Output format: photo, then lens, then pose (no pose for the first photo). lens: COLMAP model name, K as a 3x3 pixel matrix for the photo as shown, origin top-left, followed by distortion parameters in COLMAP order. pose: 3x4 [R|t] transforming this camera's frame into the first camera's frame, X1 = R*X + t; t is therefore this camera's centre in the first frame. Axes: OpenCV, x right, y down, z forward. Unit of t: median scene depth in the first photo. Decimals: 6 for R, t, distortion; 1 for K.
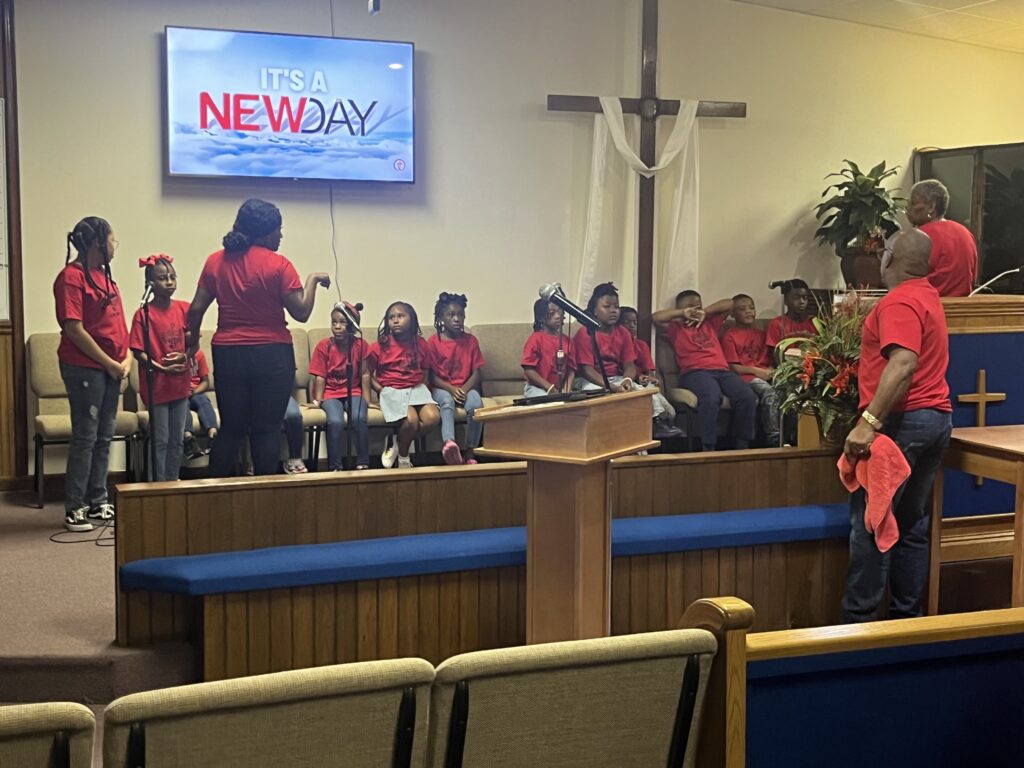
lens RADIAL K [[1386.4, 0, 512.0], [0, 1386.4, 384.0], [0, 0, 1]] dist [0.131299, -0.740315]
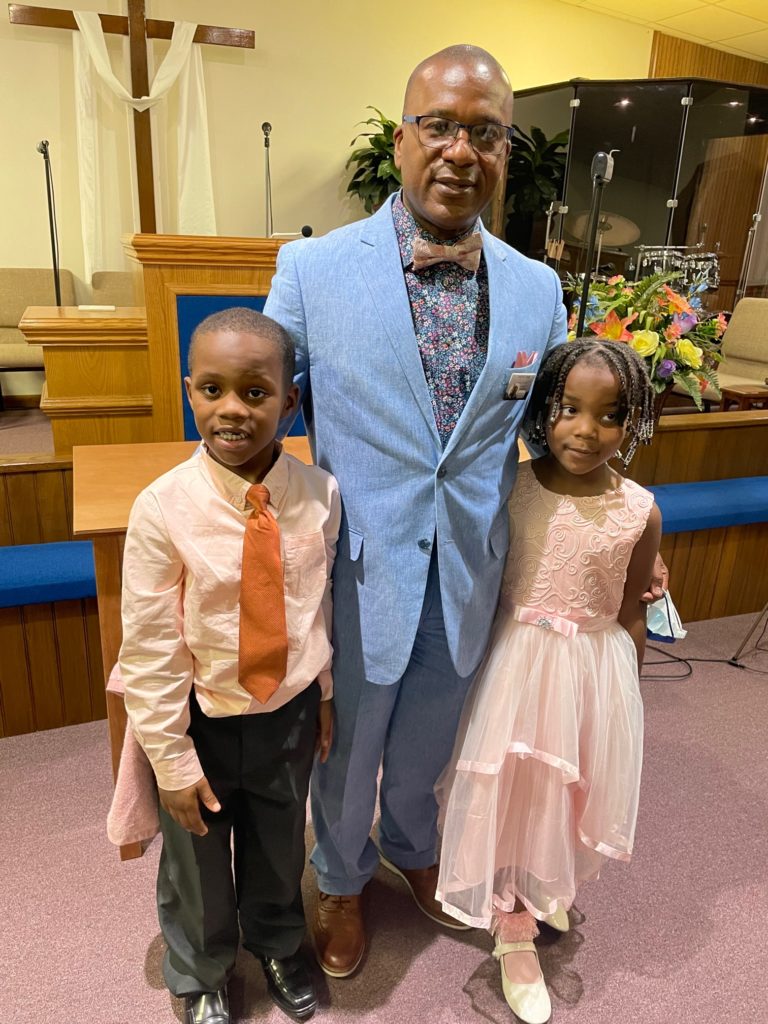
lens RADIAL K [[764.4, 0, 381.2], [0, 764.4, 490.6], [0, 0, 1]] dist [-0.004979, -0.003058]
pose [[0.998962, 0.043367, -0.013962, 0.282012], [-0.039003, 0.972439, 0.229872, -0.022779], [0.023547, -0.229089, 0.973121, 0.444616]]
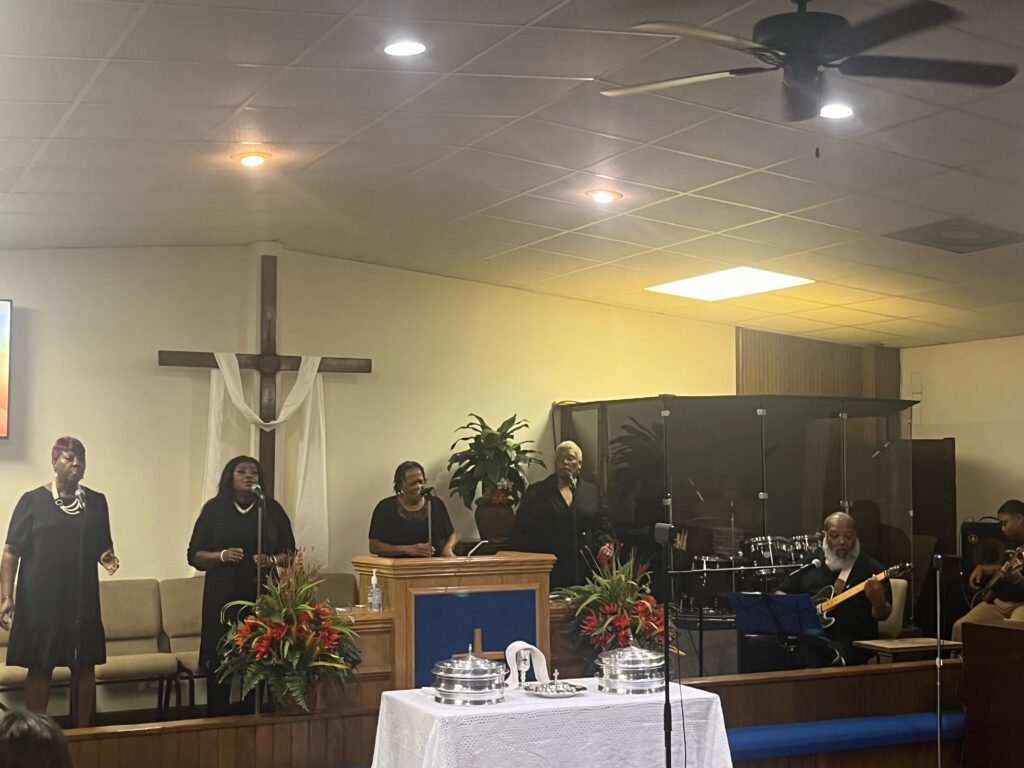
lens RADIAL K [[1403.4, 0, 512.0], [0, 1403.4, 384.0], [0, 0, 1]] dist [0.137780, -0.029025]
pose [[0.997267, 0.004037, 0.073775, 0.201039], [0.008307, 0.986048, -0.166251, -0.010720], [-0.073417, 0.166410, 0.983320, -0.024222]]
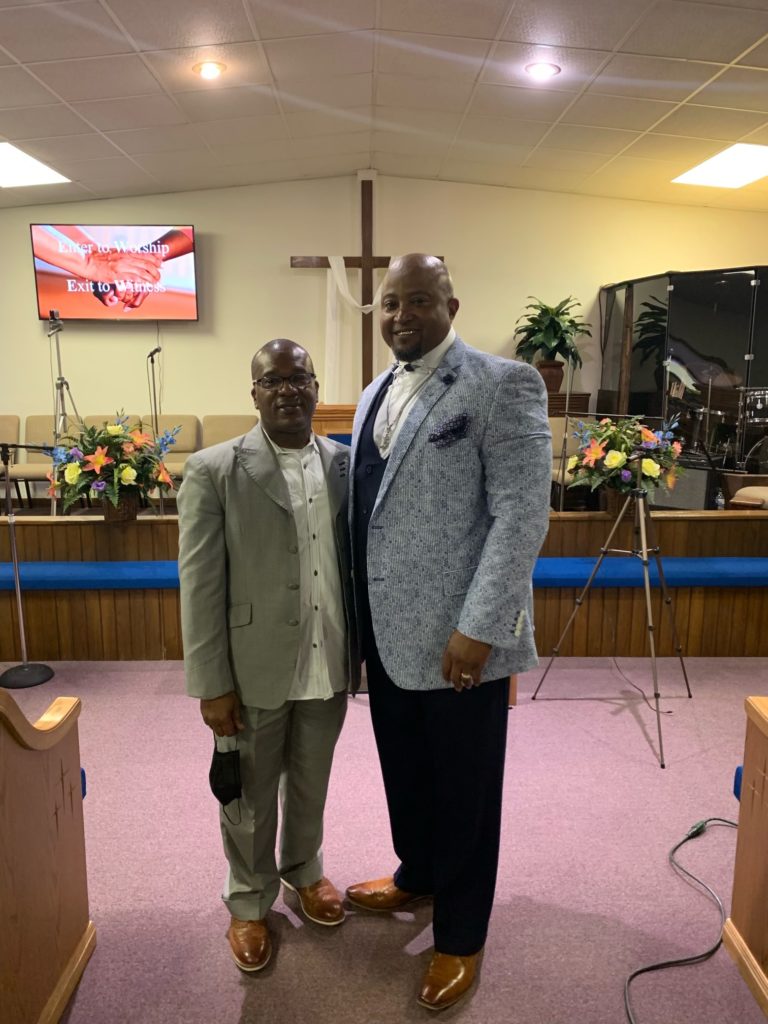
lens RADIAL K [[775.7, 0, 384.0], [0, 775.7, 512.0], [0, 0, 1]] dist [-0.005339, -0.006340]
pose [[0.929122, 0.066669, -0.363714, 0.420411], [-0.032165, 0.994456, 0.100117, -0.025835], [0.368373, -0.081322, 0.926115, 0.256728]]
